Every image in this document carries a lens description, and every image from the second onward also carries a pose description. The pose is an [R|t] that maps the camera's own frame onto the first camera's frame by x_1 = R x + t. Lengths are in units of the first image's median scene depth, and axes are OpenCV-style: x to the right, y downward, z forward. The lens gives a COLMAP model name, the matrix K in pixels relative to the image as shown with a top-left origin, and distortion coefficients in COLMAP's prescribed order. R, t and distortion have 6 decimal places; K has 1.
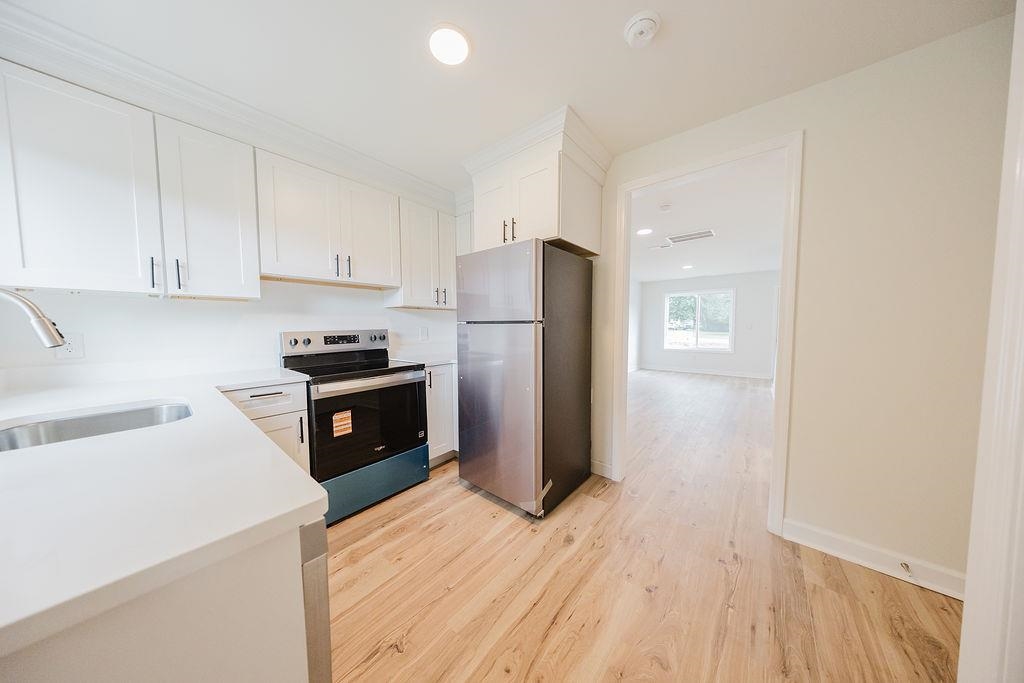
lens RADIAL K [[303.4, 0, 512.0], [0, 303.4, 341.5], [0, 0, 1]] dist [0.000431, -0.000085]
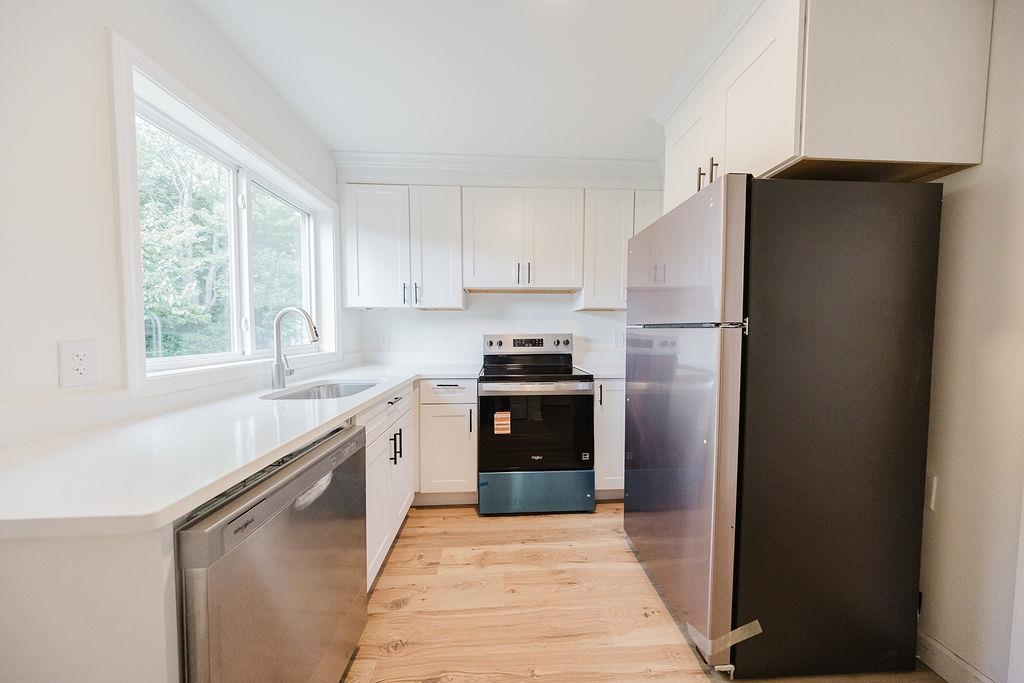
lens RADIAL K [[304.8, 0, 514.5], [0, 304.8, 339.7], [0, 0, 1]] dist [0.014595, -0.000080]
pose [[0.673322, 0.030343, -0.738726, 0.214790], [-0.044296, 0.999018, 0.000660, -0.017537], [0.738021, 0.032278, 0.674005, 0.282485]]
